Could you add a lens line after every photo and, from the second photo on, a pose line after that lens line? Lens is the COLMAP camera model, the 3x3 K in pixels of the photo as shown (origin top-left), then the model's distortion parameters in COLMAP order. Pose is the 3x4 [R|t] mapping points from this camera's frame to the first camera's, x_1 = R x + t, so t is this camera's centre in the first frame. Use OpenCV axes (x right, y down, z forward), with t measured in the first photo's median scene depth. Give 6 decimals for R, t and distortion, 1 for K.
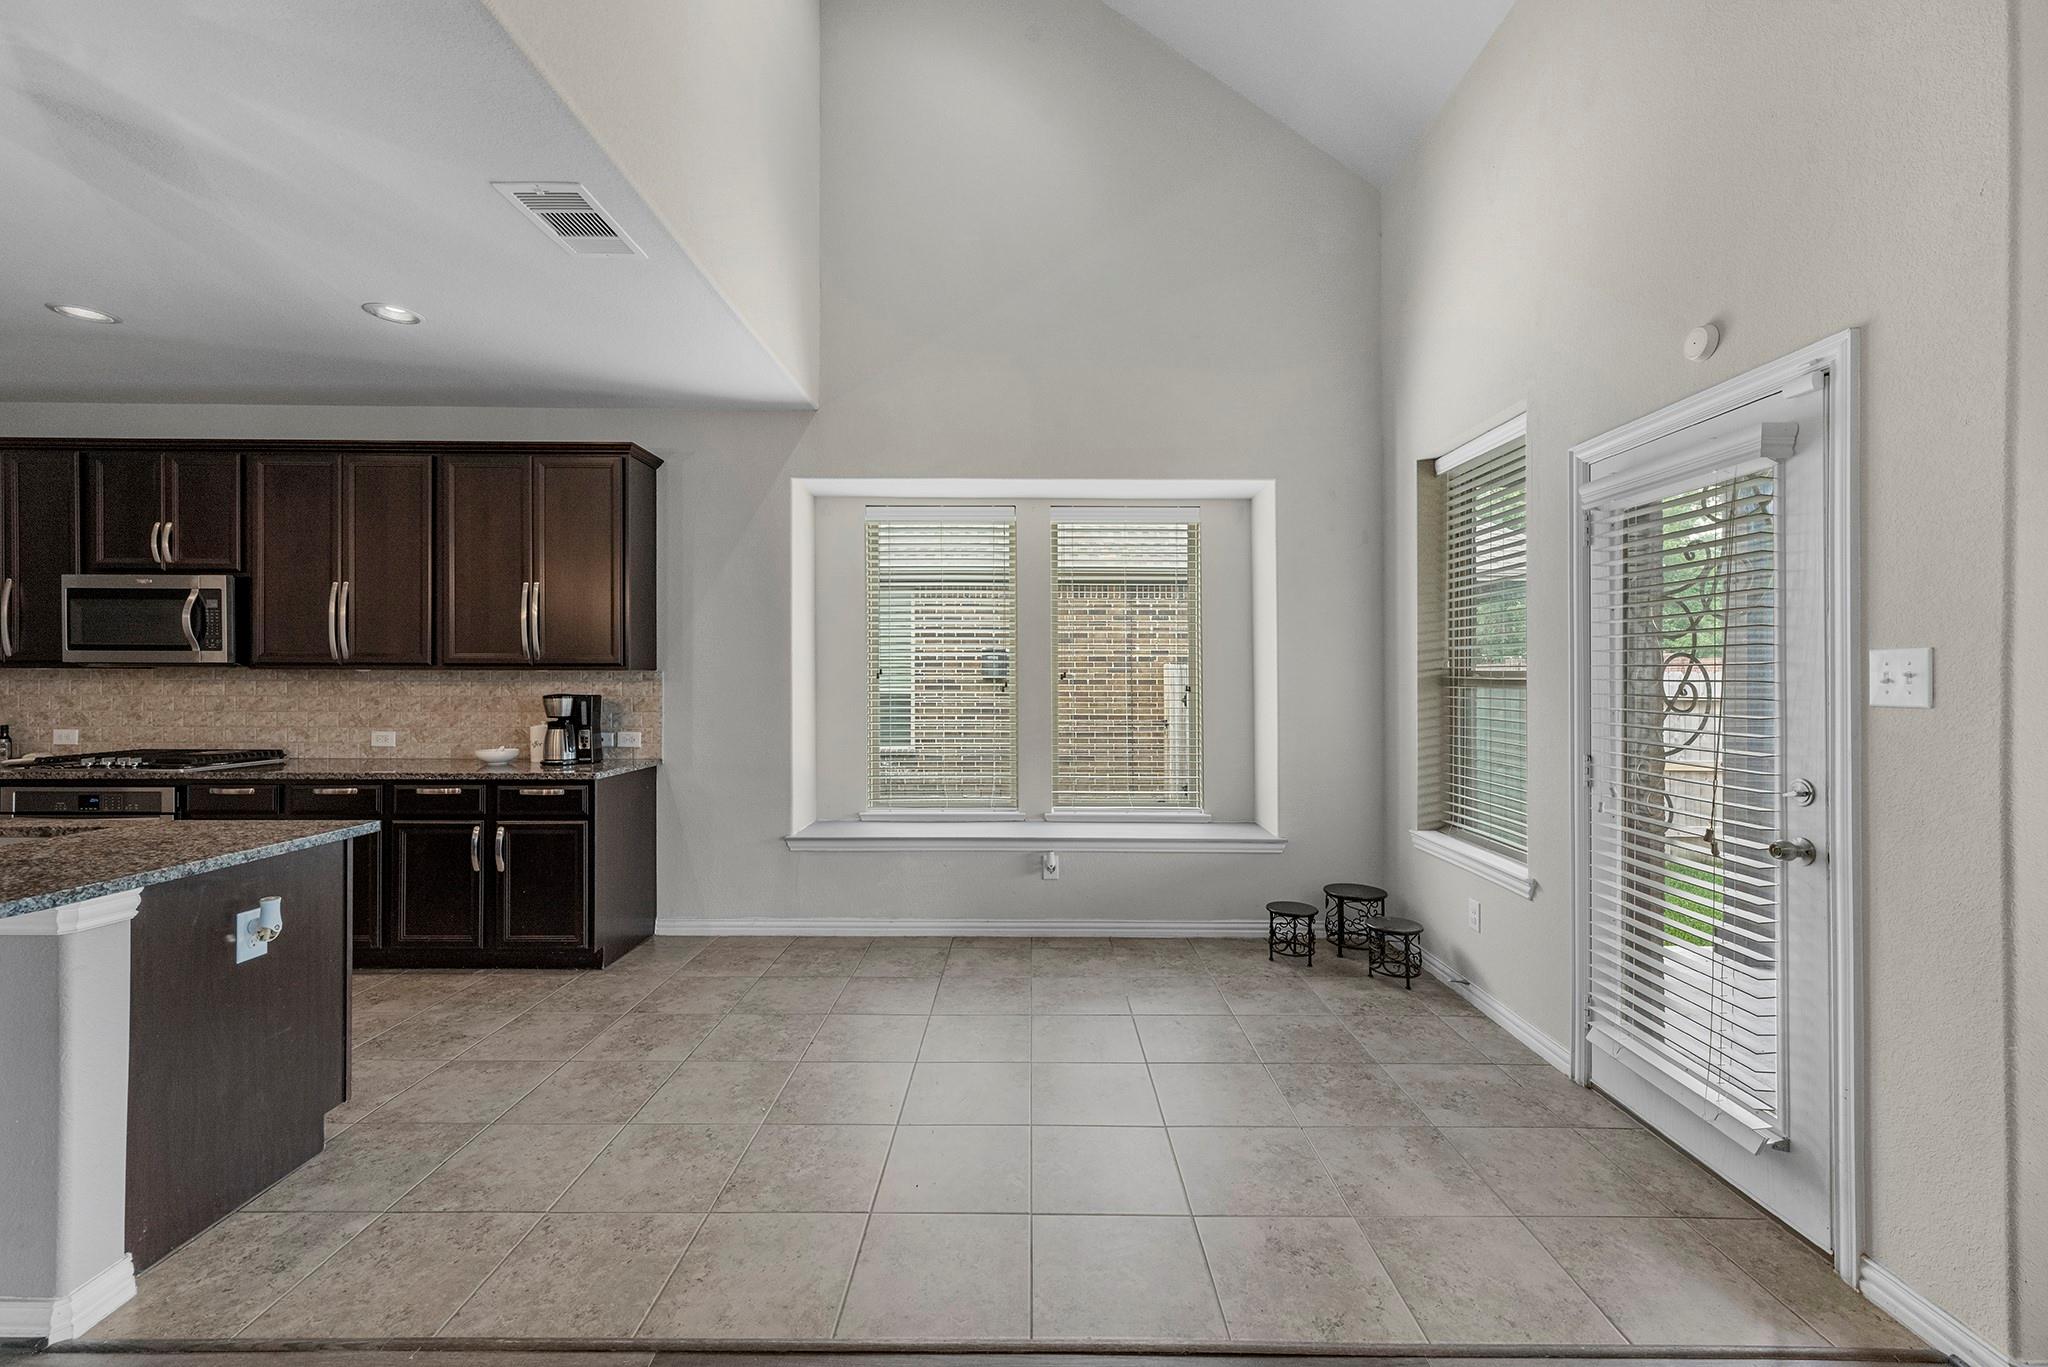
lens RADIAL K [[825.3, 0, 1028.7], [0, 825.3, 676.4], [0, 0, 1]] dist [0.011118, -0.000092]
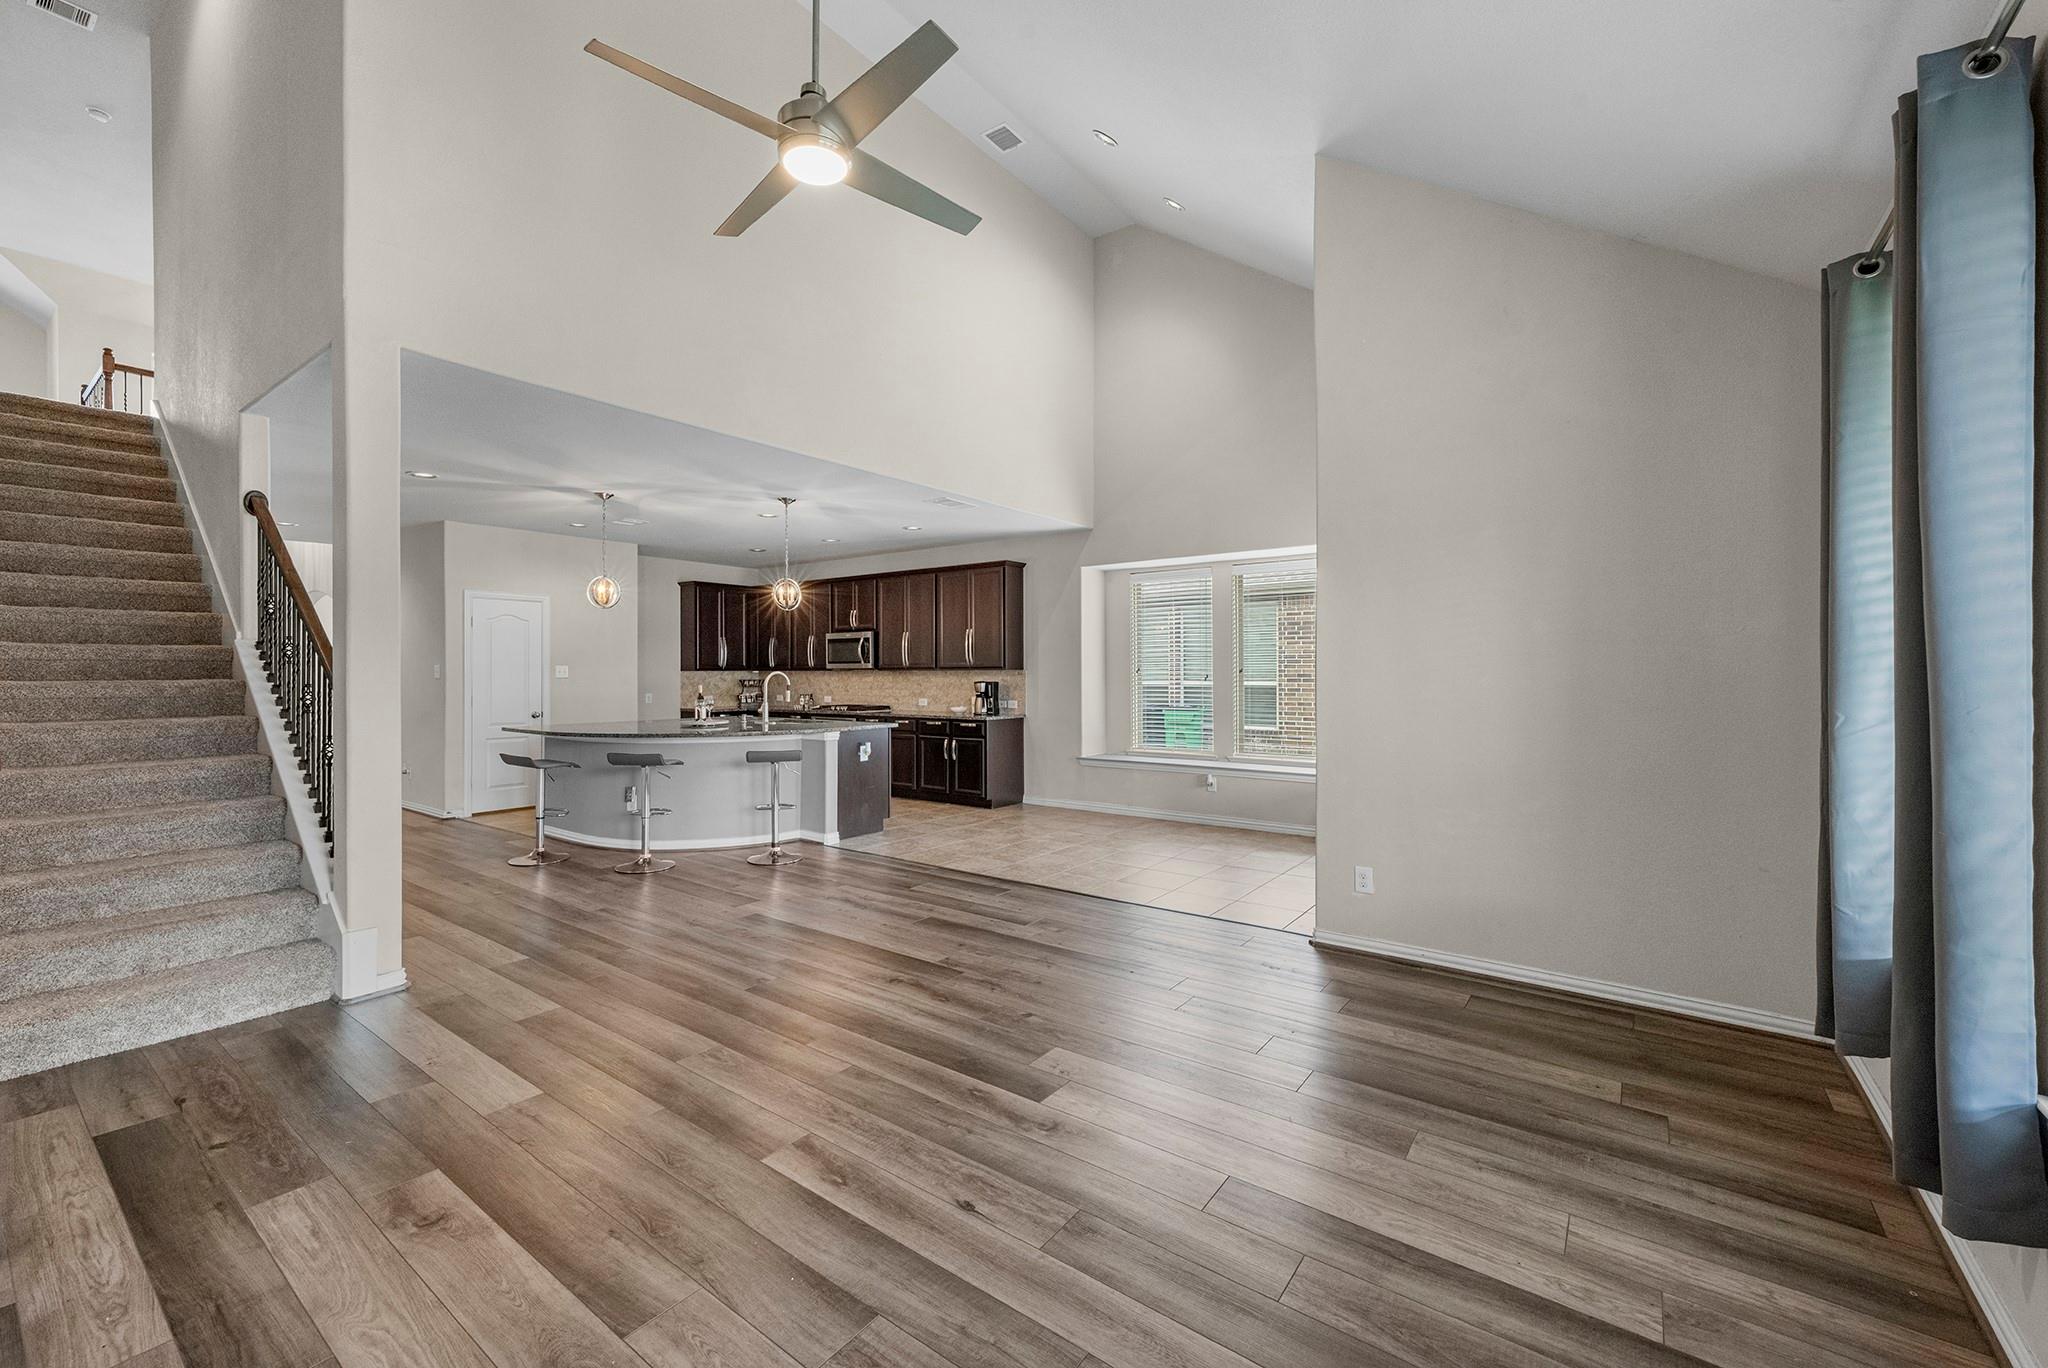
lens RADIAL K [[825.3, 0, 1012.1], [0, 825.3, 673.3], [0, 0, 1]] dist [0.011118, -0.000092]
pose [[0.802045, -0.005816, -0.597235, 0.761577], [0.005132, 0.999983, -0.002846, 0.007419], [0.597241, -0.000783, 0.802061, -0.645597]]
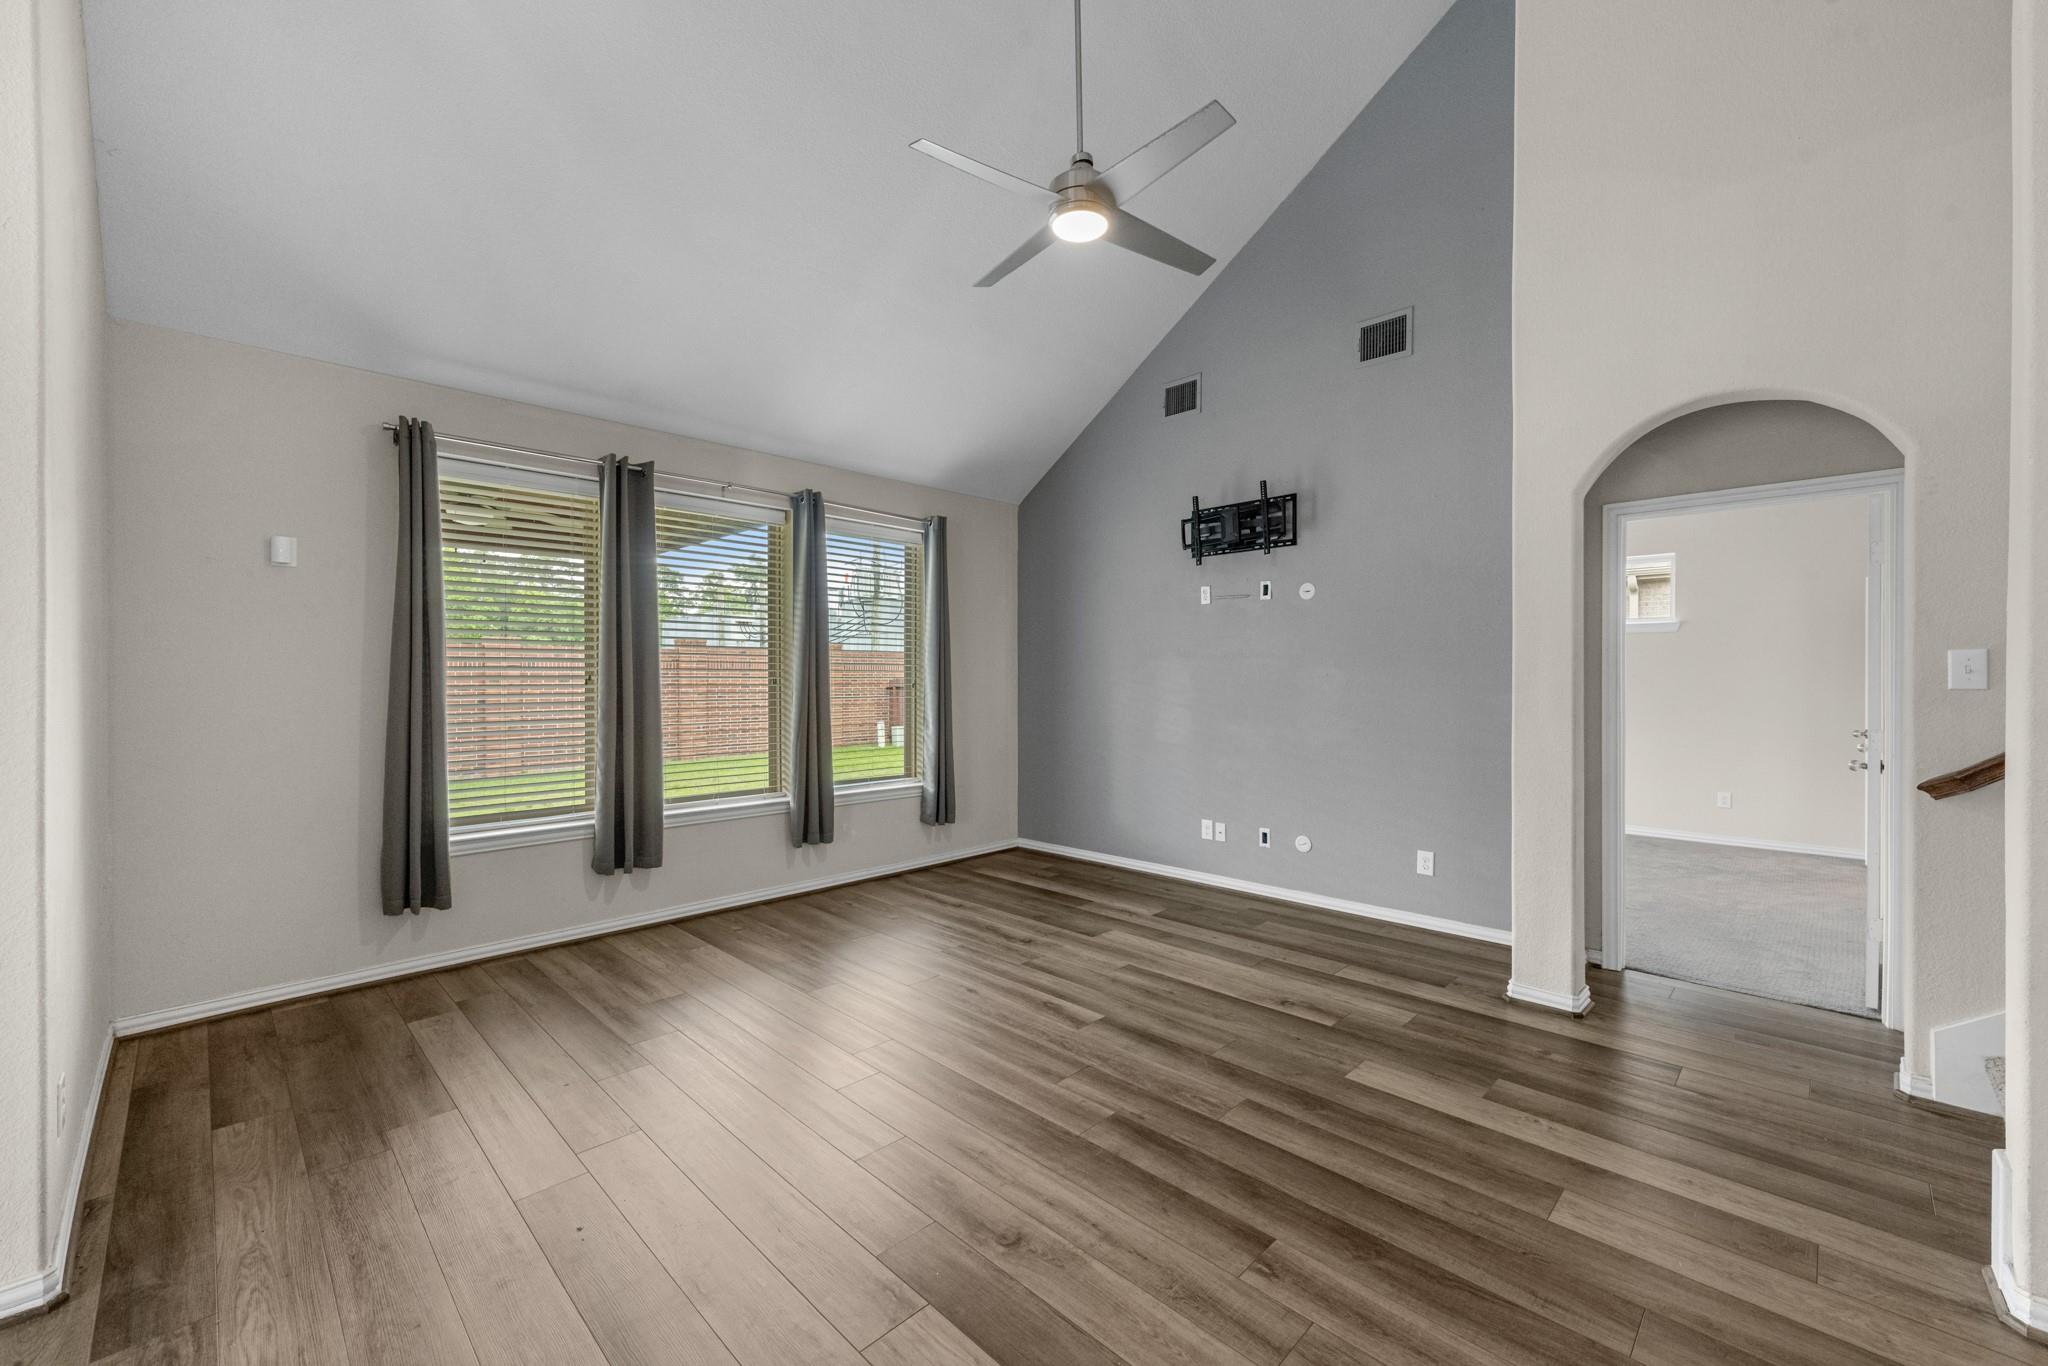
lens RADIAL K [[825.3, 0, 1031.7], [0, 825.3, 682.5], [0, 0, 1]] dist [0.011118, -0.000092]
pose [[-0.721322, -0.006502, 0.692570, -0.220193], [-0.002836, 0.999975, 0.006433, 0.003725], [-0.692594, 0.002676, -0.721322, 0.337448]]
